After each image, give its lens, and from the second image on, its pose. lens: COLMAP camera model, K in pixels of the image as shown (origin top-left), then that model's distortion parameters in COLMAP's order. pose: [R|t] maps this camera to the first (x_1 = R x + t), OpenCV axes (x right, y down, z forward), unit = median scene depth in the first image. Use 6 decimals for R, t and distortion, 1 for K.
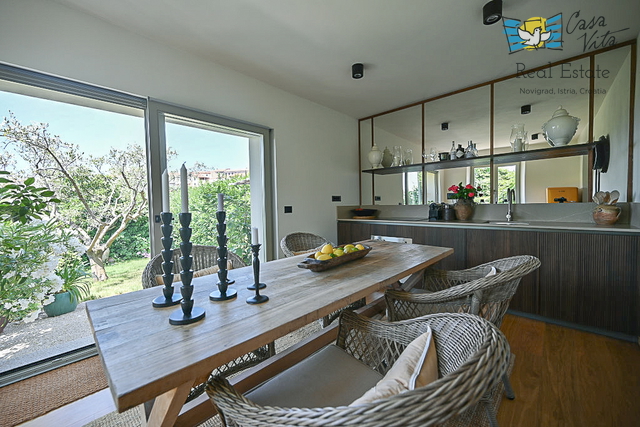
lens RADIAL K [[255.3, 0, 324.0], [0, 255.3, 214.2], [0, 0, 1]] dist [0.000870, -0.000028]
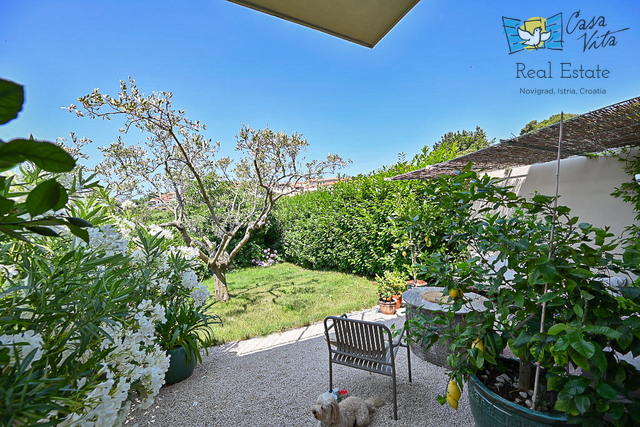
lens RADIAL K [[255.3, 0, 324.0], [0, 255.3, 214.2], [0, 0, 1]] dist [0.000870, -0.000028]
pose [[0.943523, 0.007983, -0.331210, -0.274883], [-0.018410, 0.999428, -0.028357, -0.005353], [0.330795, 0.032853, 0.943131, 0.298765]]
